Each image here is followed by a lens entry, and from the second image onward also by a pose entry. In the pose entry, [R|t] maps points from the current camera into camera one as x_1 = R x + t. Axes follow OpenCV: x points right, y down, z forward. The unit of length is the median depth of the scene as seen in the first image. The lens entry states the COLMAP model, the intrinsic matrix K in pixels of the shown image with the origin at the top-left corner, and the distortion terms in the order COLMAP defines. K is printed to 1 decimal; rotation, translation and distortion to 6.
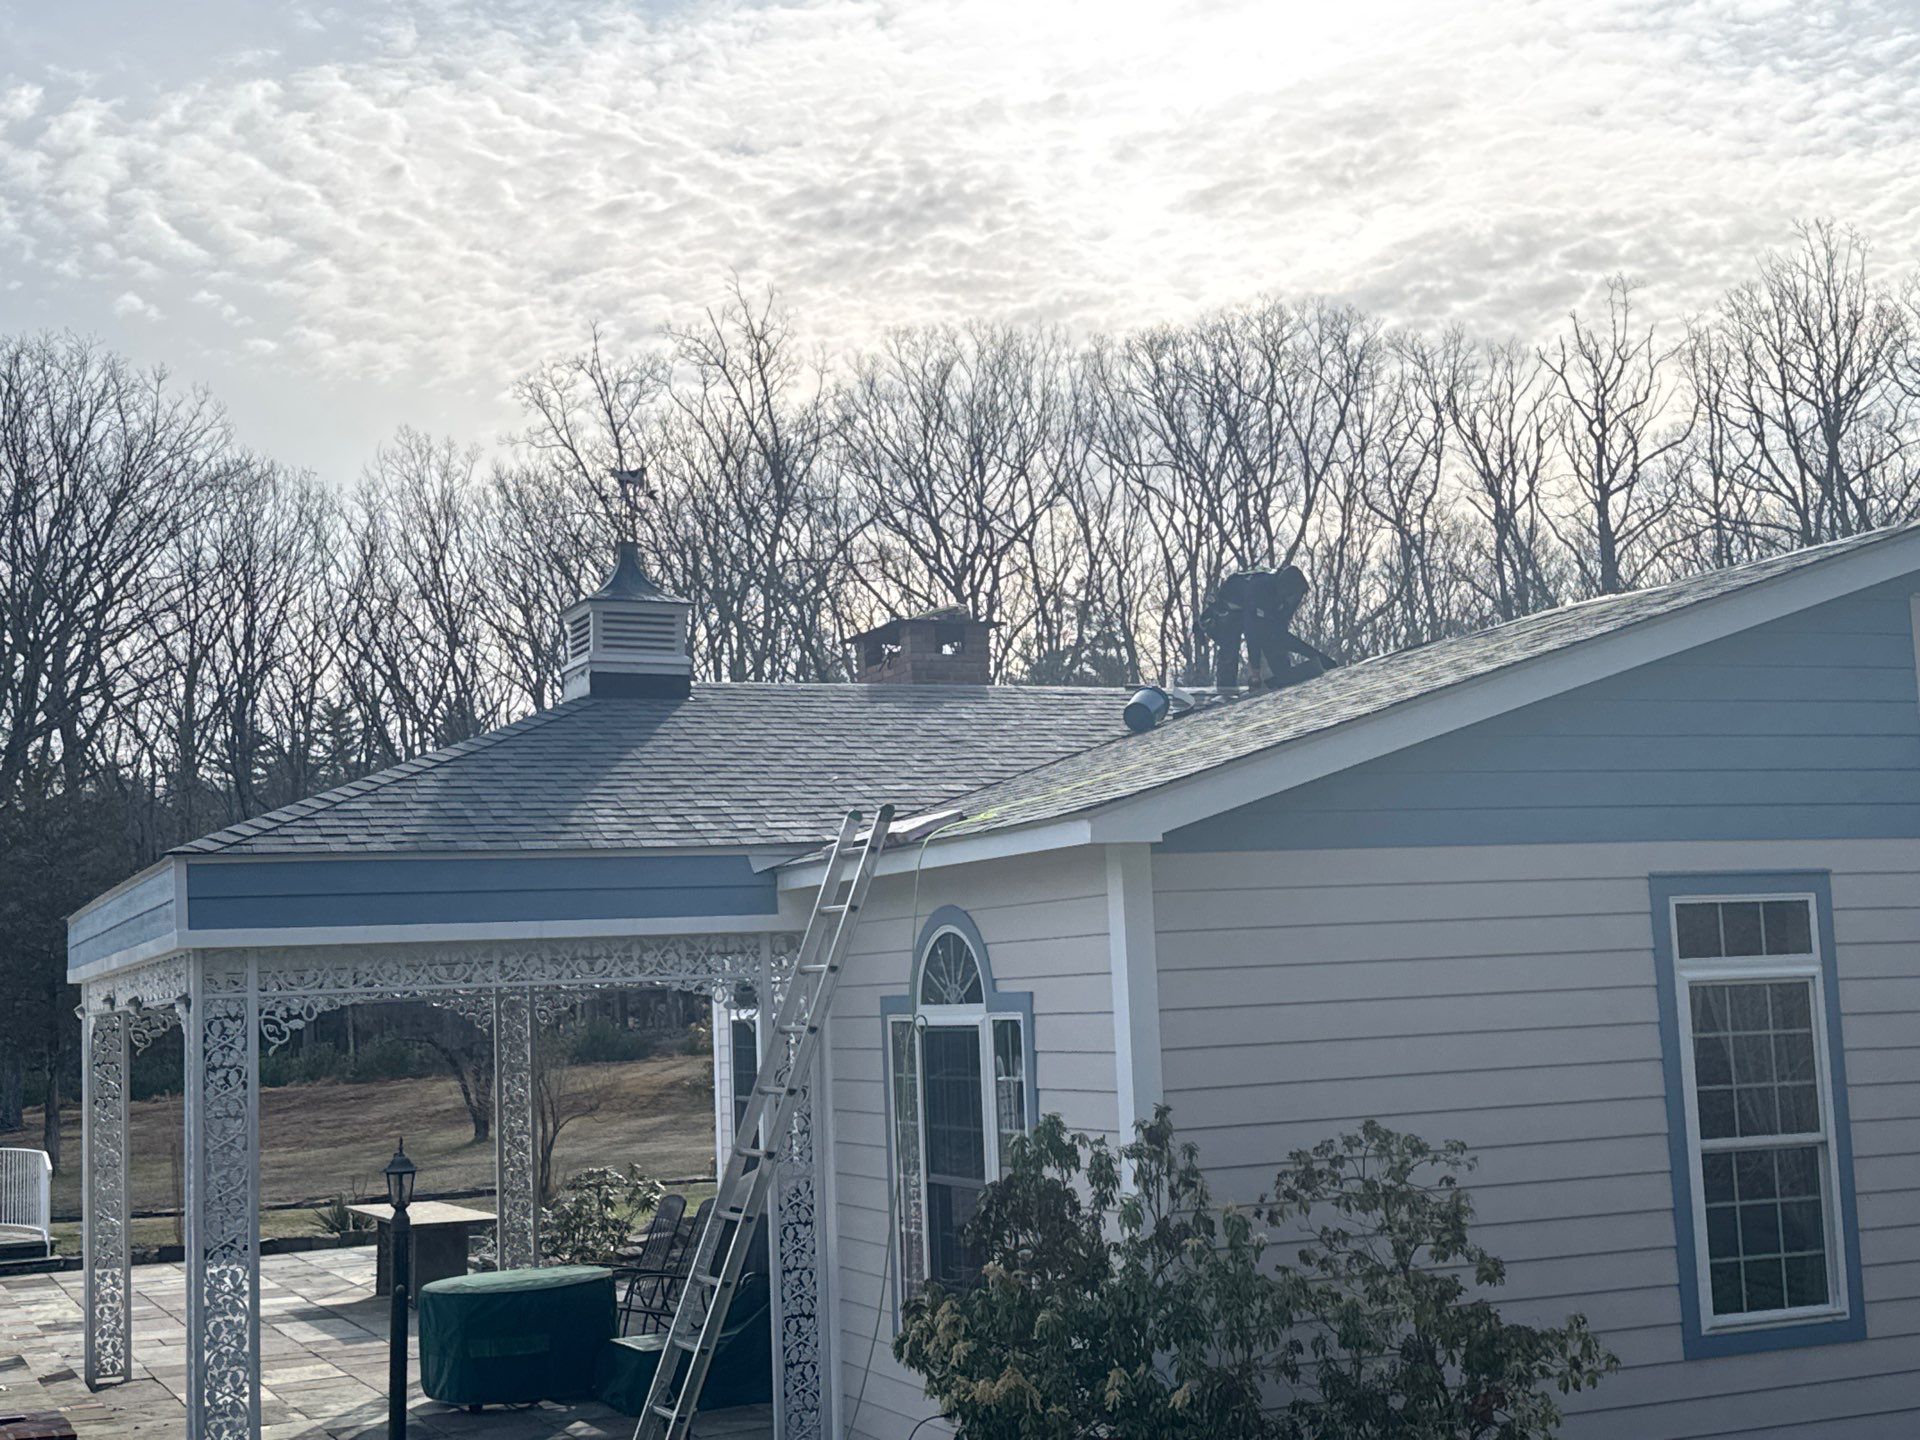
lens RADIAL K [[2490.8, 0, 963.5], [0, 2490.8, 738.0], [0, 0, 1]] dist [0.065481, 0.000000]
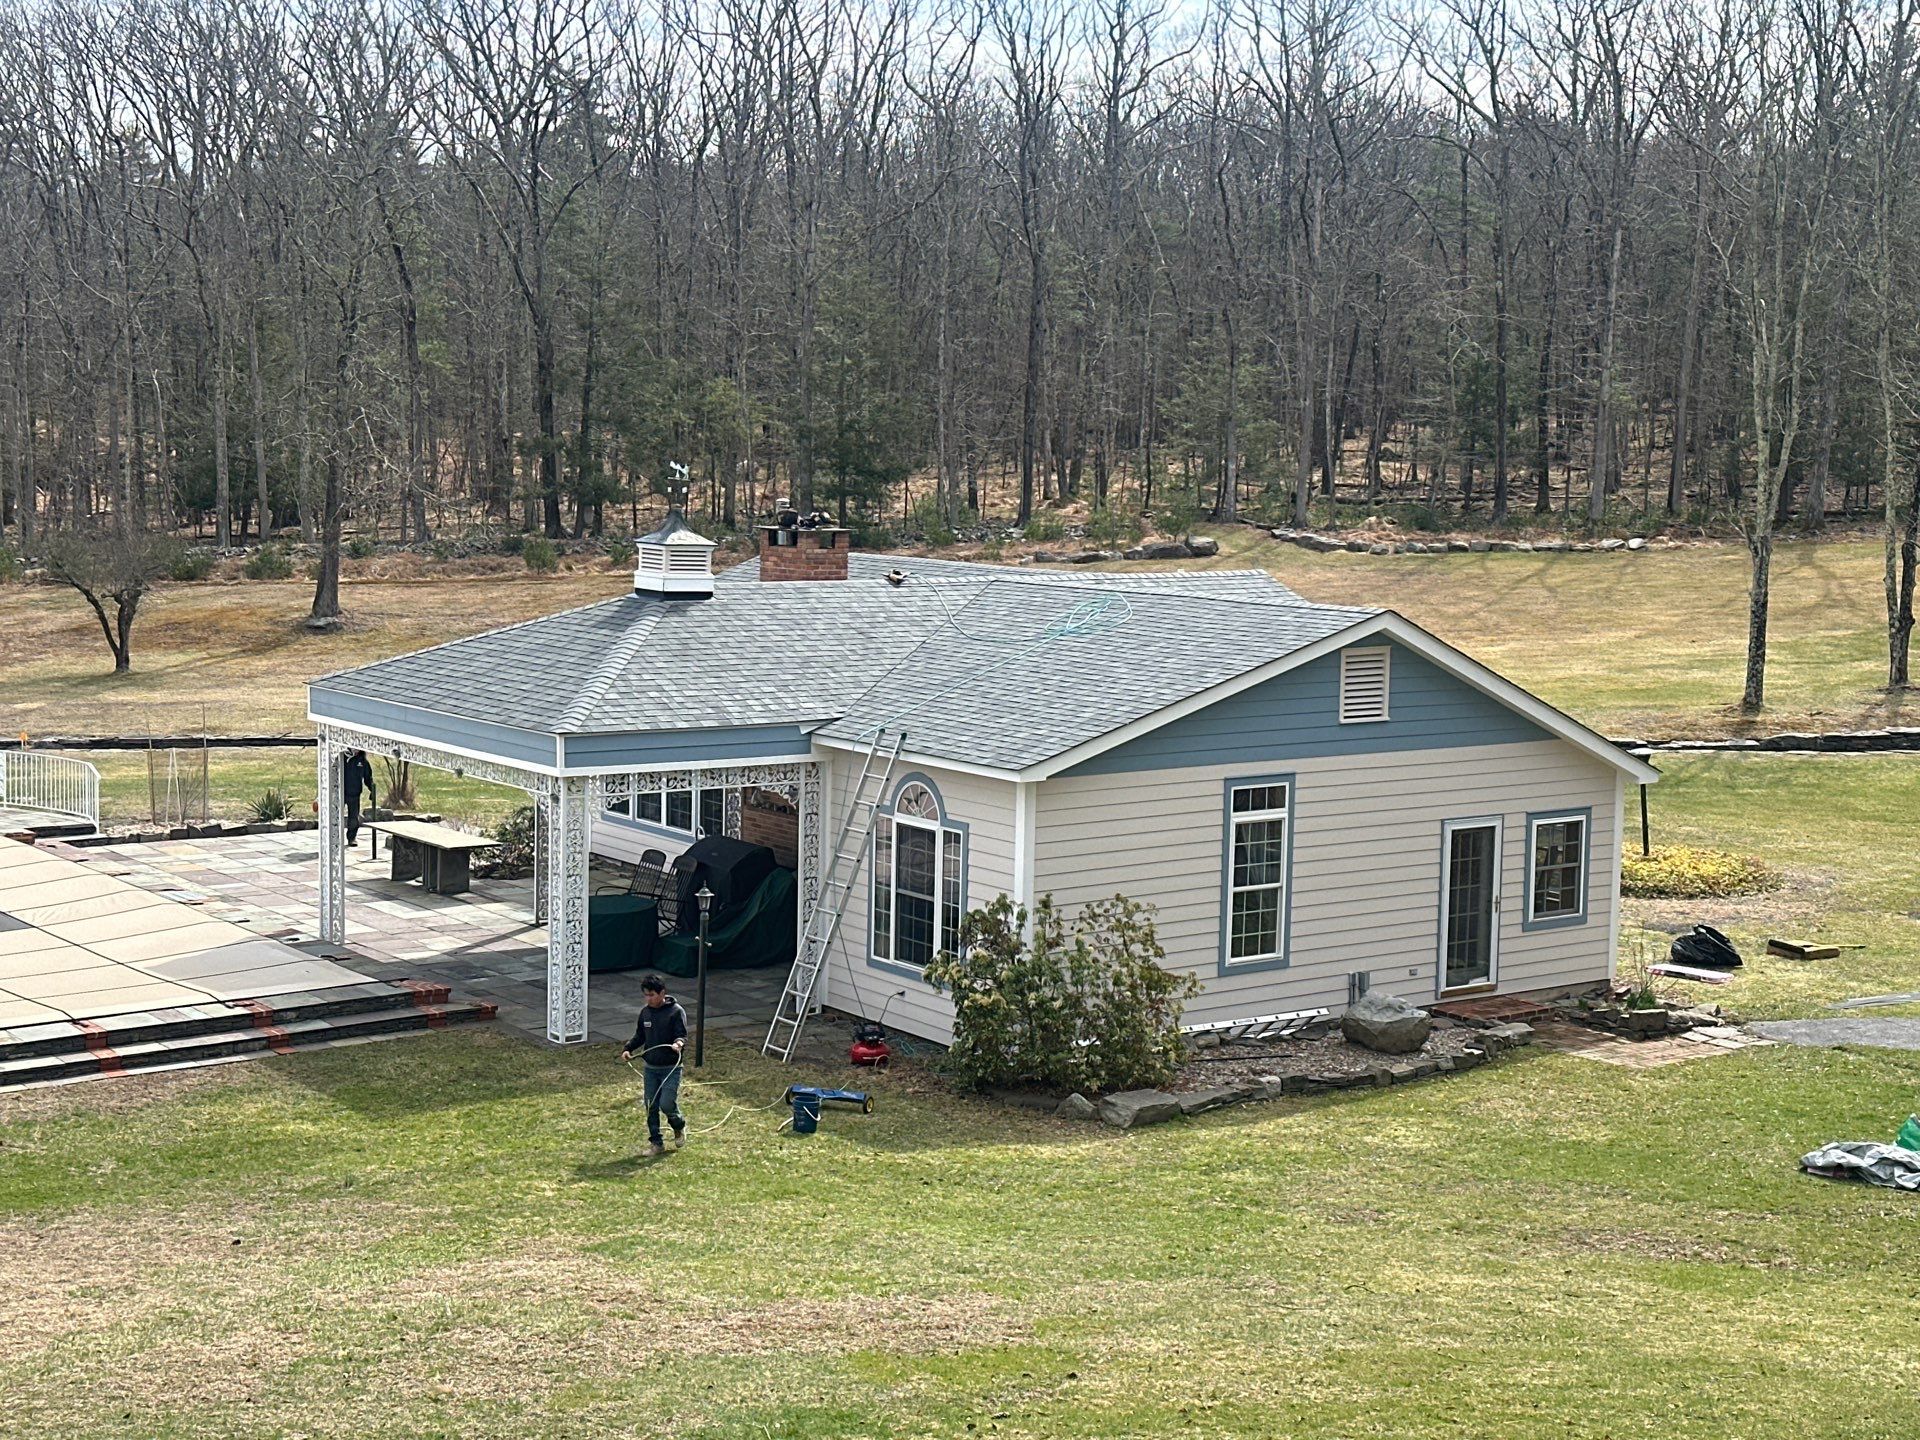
lens RADIAL K [[2490.8, 0, 958.6], [0, 2490.8, 726.0], [0, 0, 1]] dist [0.065481, 0.000000]
pose [[0.976079, 0.036285, 0.214367, -0.461763], [-0.078845, 0.977931, 0.193477, -0.416717], [-0.202616, -0.205751, 0.957399, -1.151707]]
